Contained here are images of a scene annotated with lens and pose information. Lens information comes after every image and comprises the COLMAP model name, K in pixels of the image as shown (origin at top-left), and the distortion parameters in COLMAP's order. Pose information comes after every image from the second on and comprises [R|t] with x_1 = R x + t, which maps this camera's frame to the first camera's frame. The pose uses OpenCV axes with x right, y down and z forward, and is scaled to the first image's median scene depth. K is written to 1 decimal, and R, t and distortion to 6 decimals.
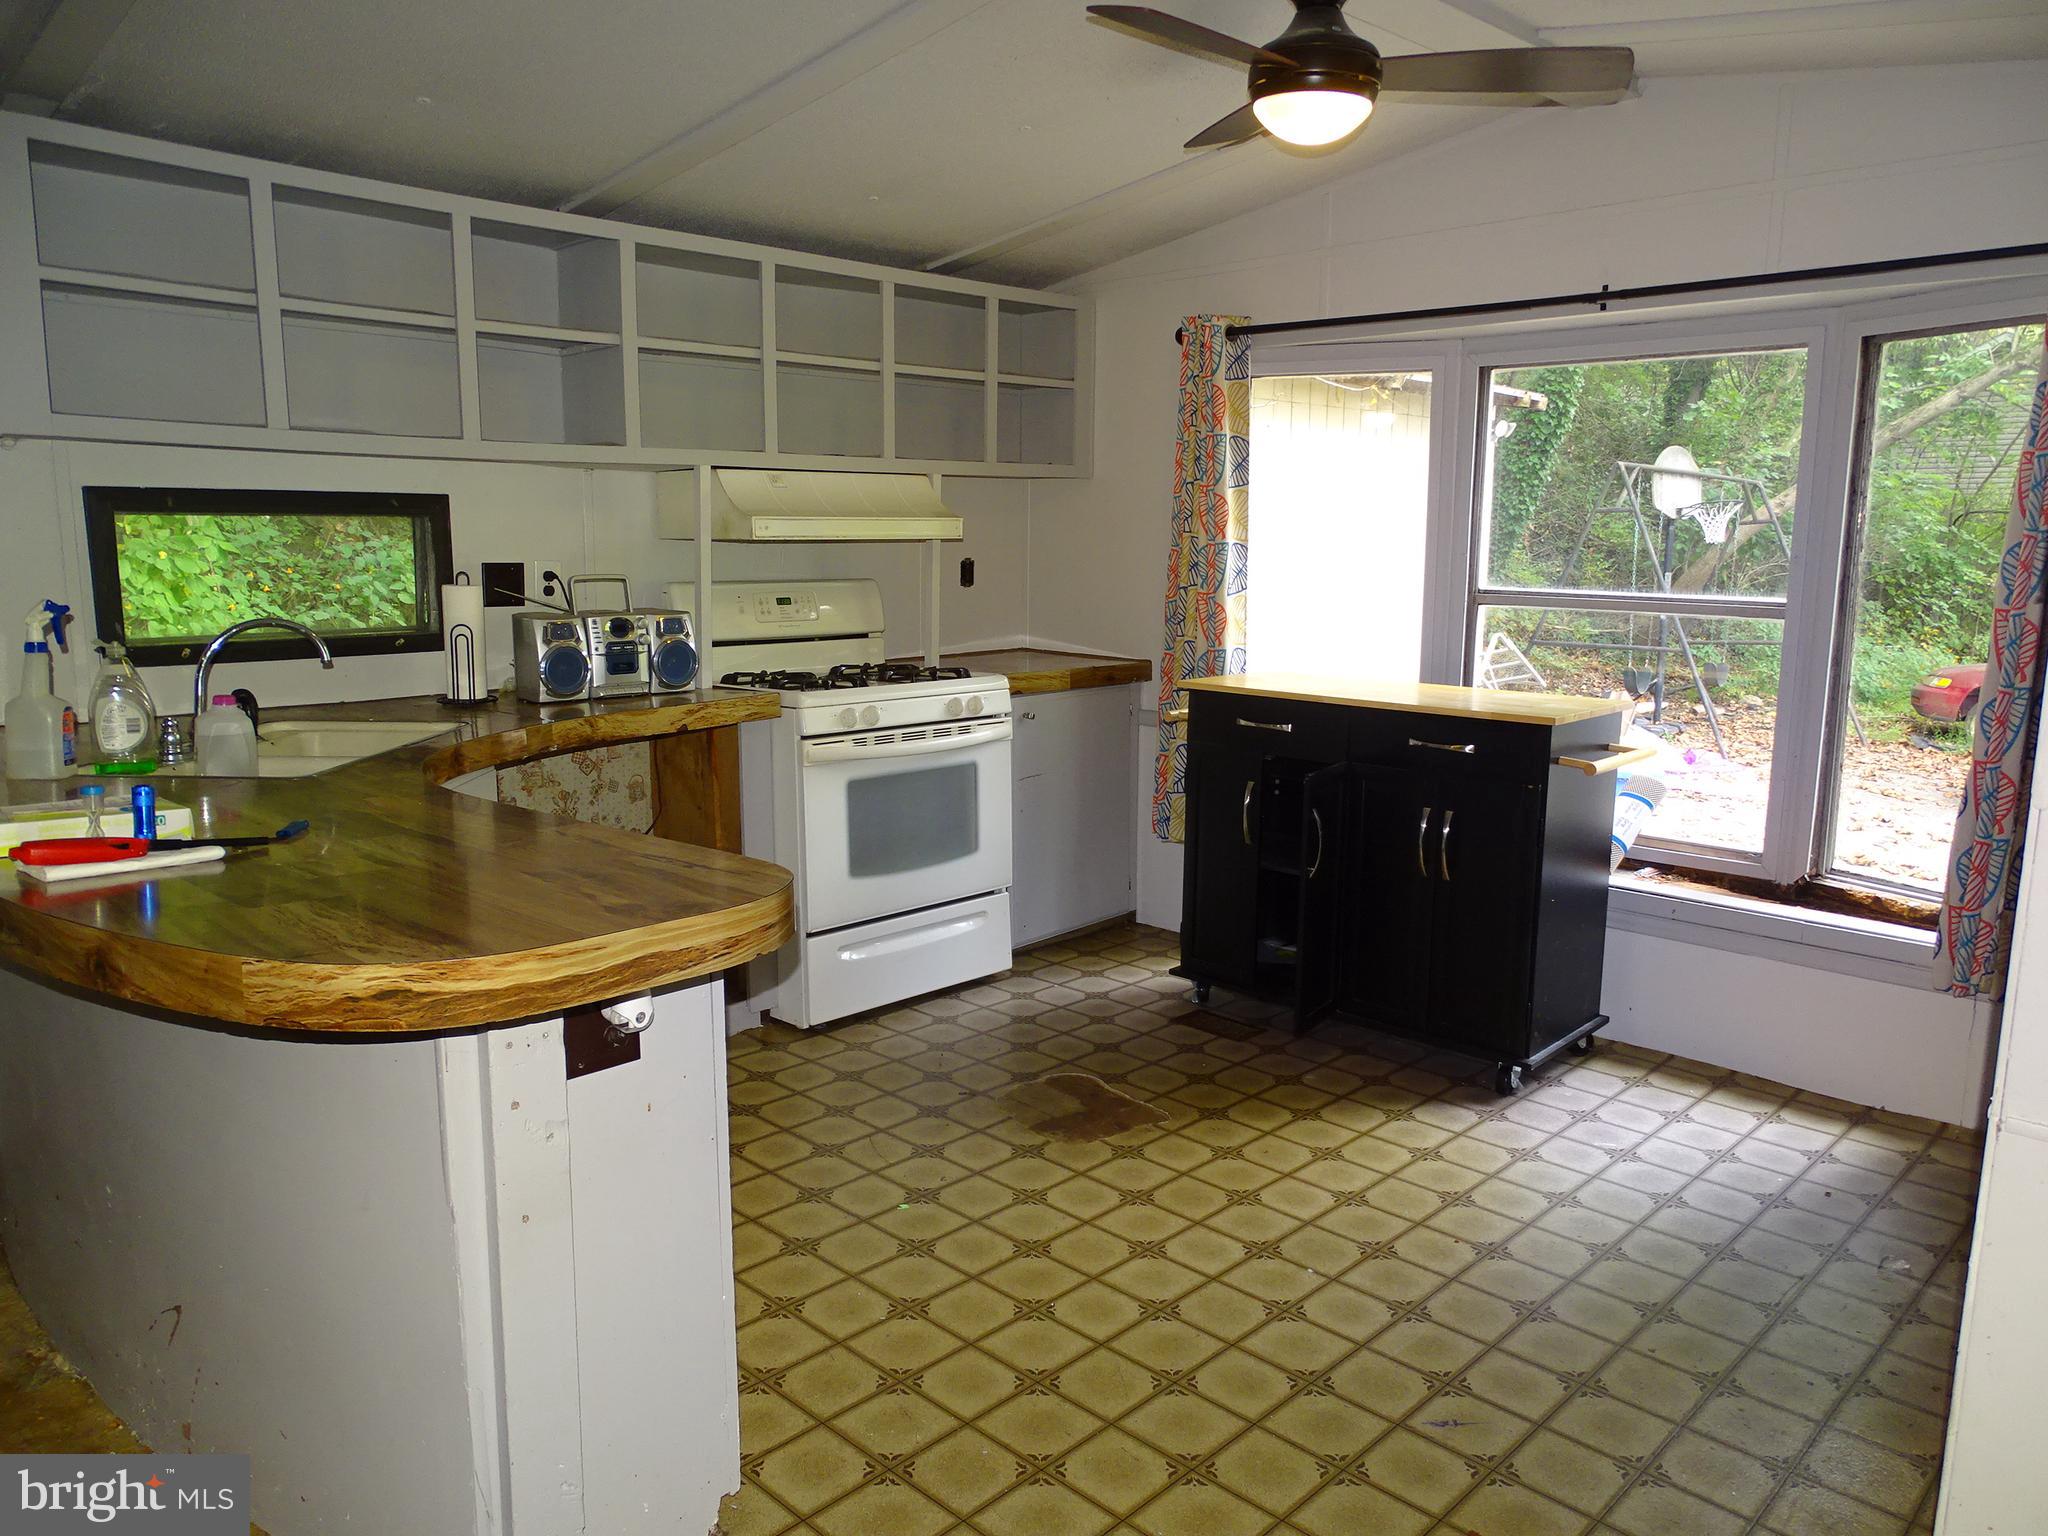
lens RADIAL K [[1485.3, 0, 1016.2], [0, 1485.3, 751.5], [0, 0, 1]] dist [0.063301, -0.002610]
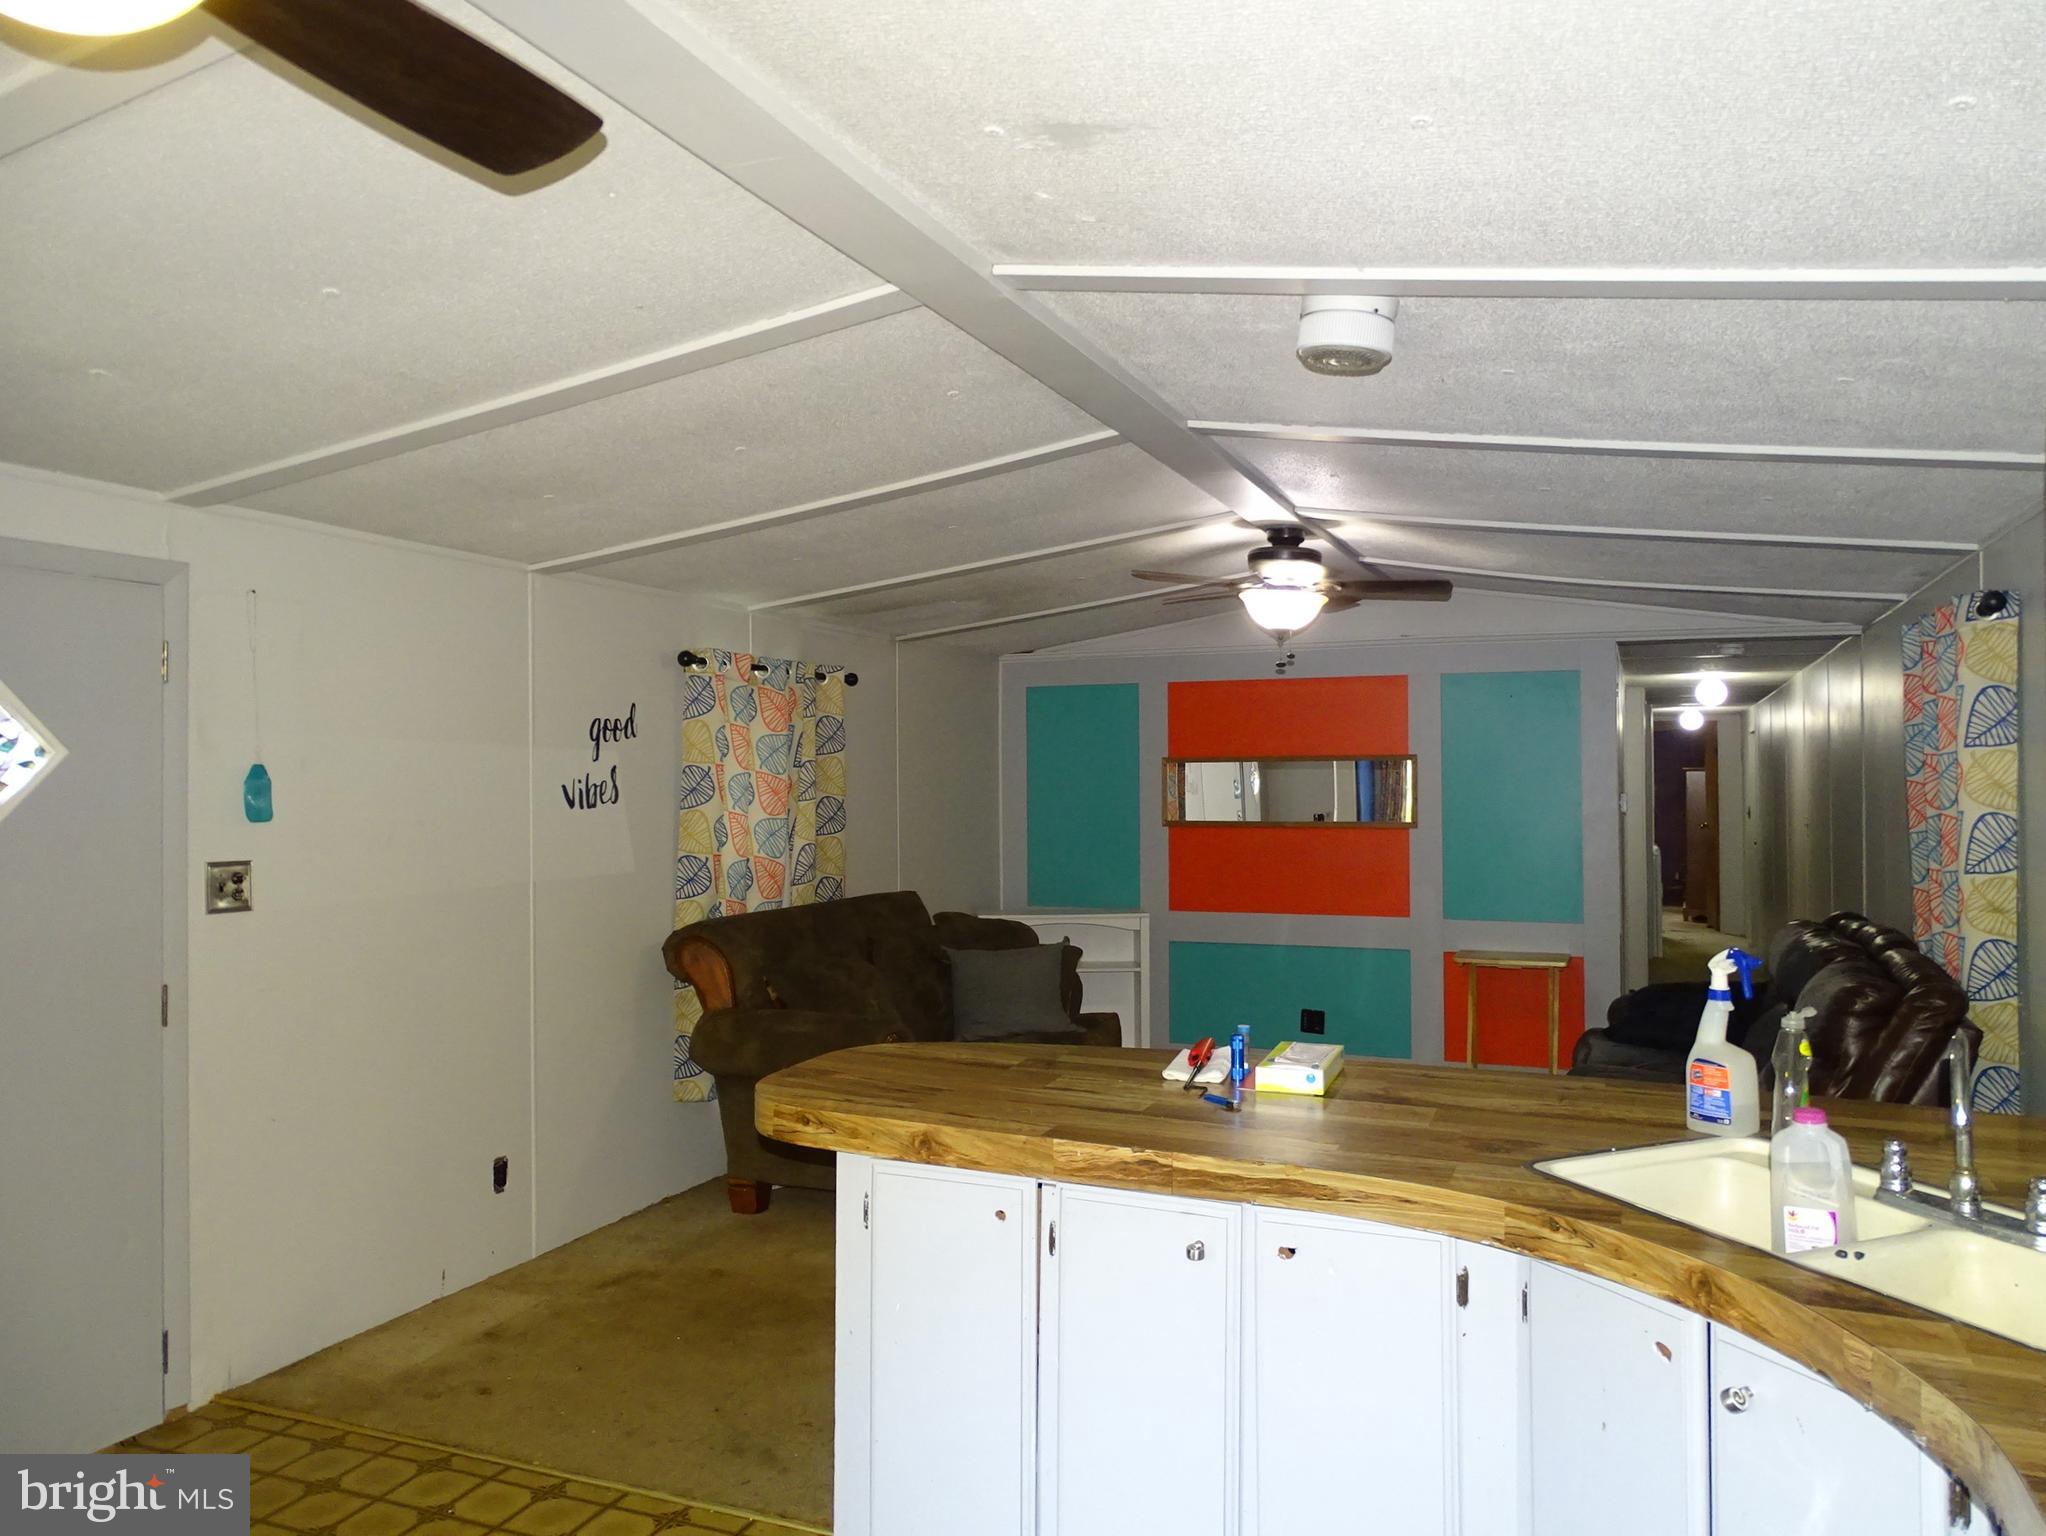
lens RADIAL K [[1479.1, 0, 1030.3], [0, 1479.1, 738.0], [0, 0, 1]] dist [0.008696, 0.003438]
pose [[-0.923153, -0.013721, -0.384188, 0.084962], [-0.060895, 0.991965, 0.110894, -0.209408], [0.379579, 0.125767, -0.916571, 1.139585]]
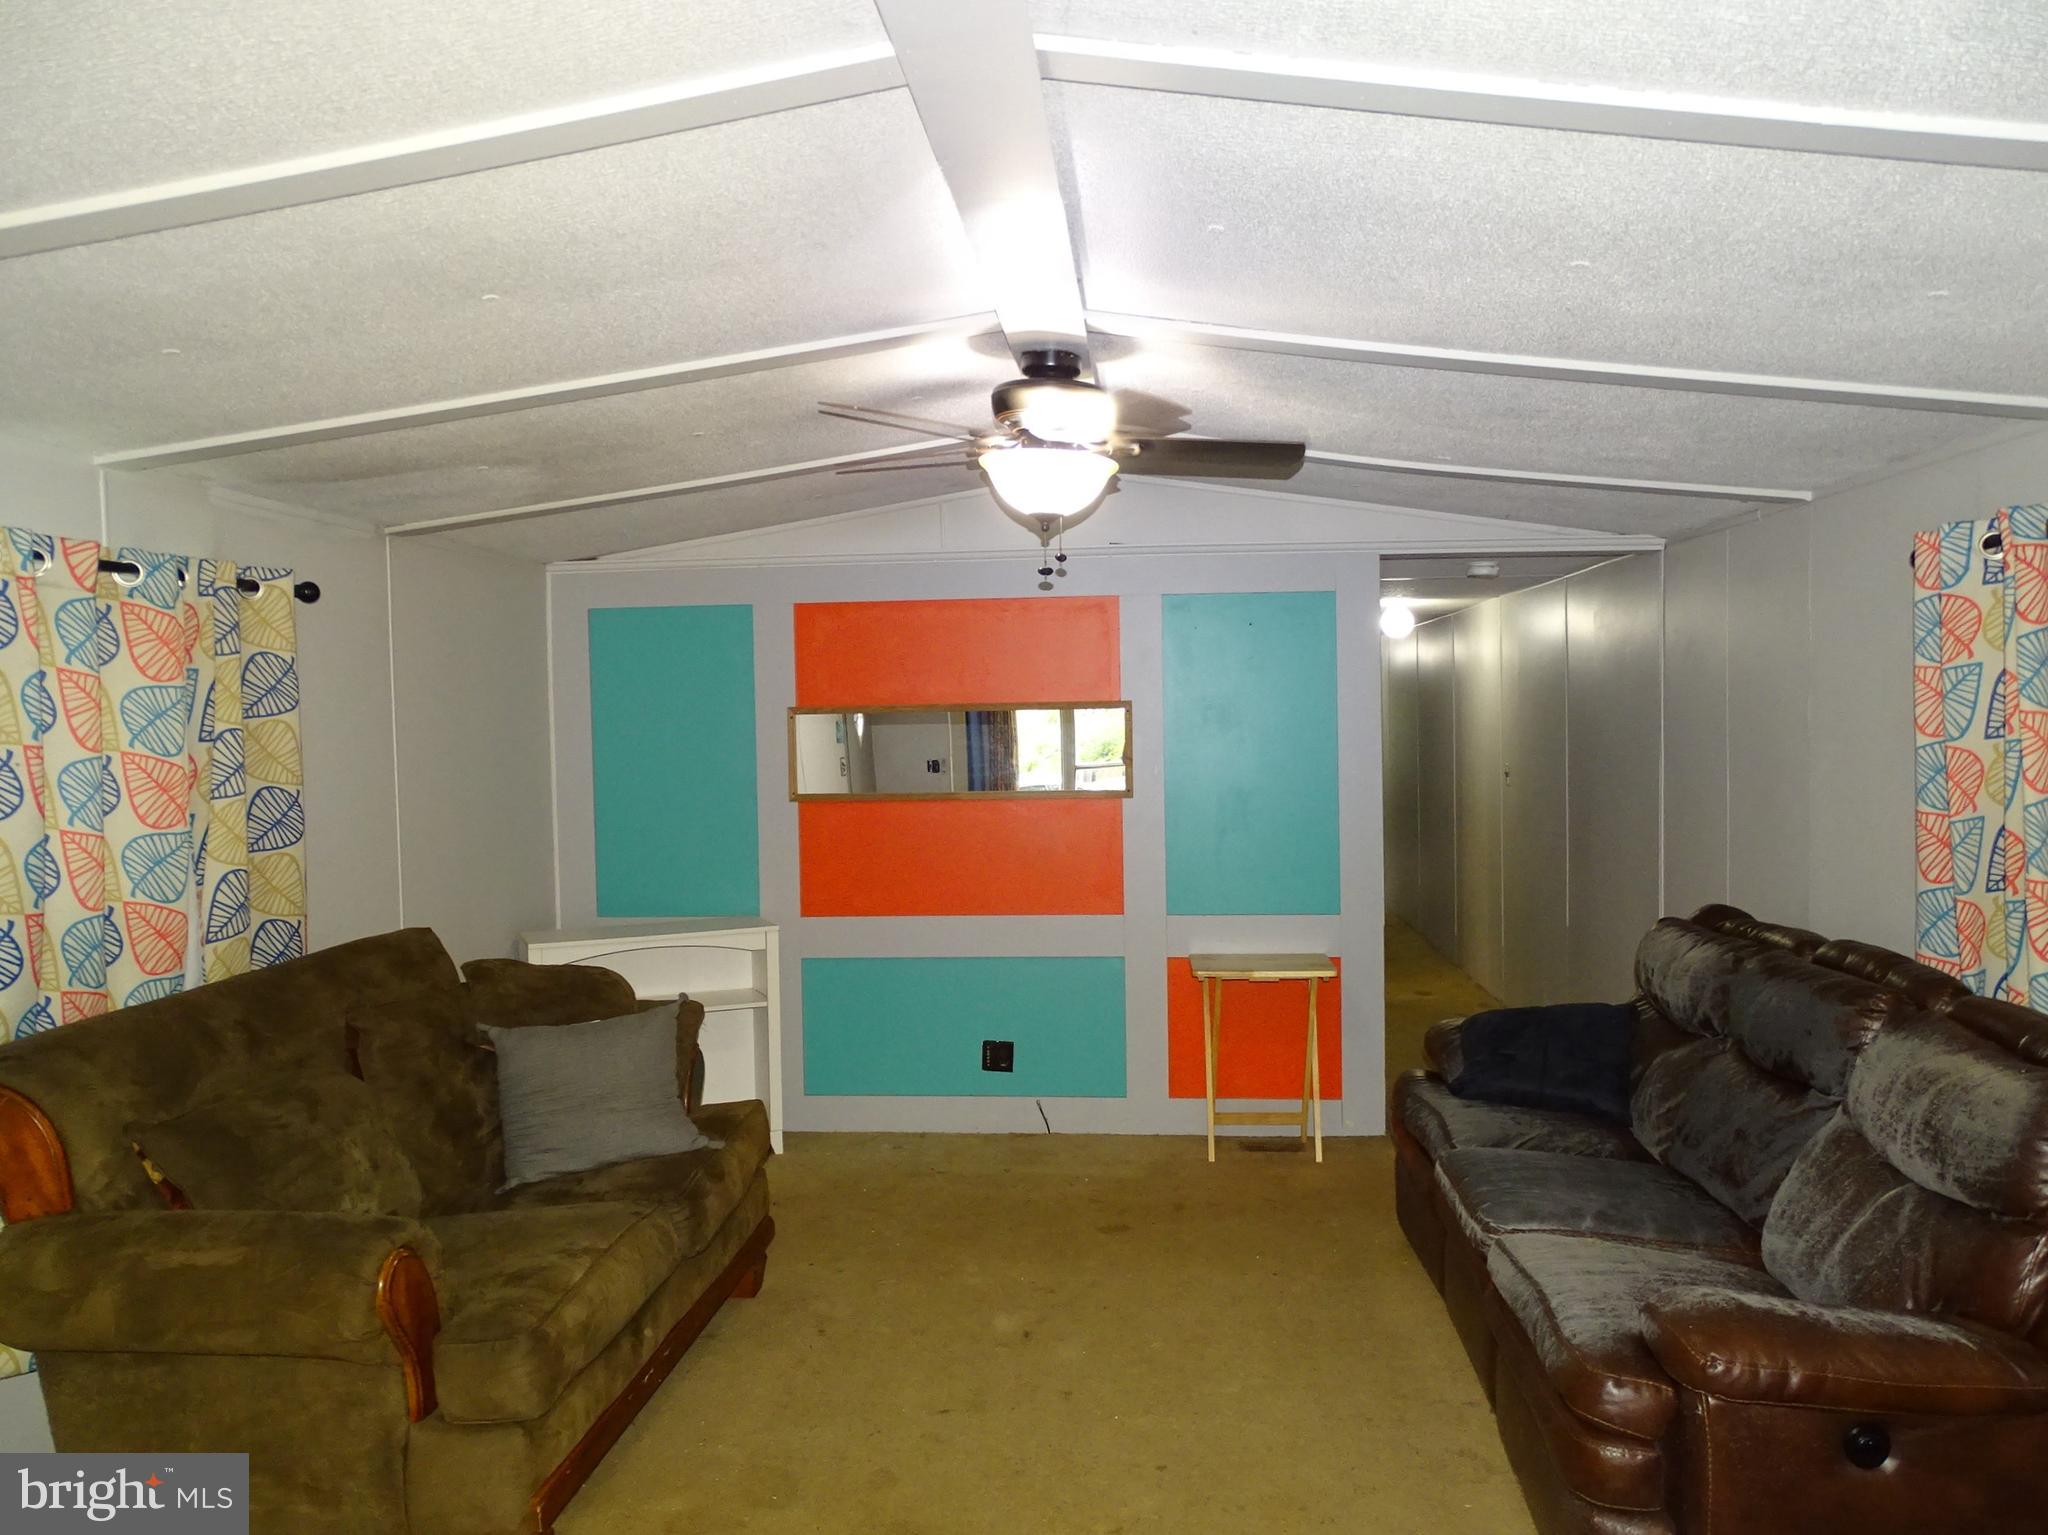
lens RADIAL K [[1501.4, 0, 1014.5], [0, 1501.4, 760.6], [0, 0, 1]] dist [0.005063, -0.001314]
pose [[-0.768258, 0.029561, -0.639458, -0.079540], [-0.086747, 0.984911, 0.149751, -0.159910], [0.634236, 0.170518, -0.754101, 0.628199]]
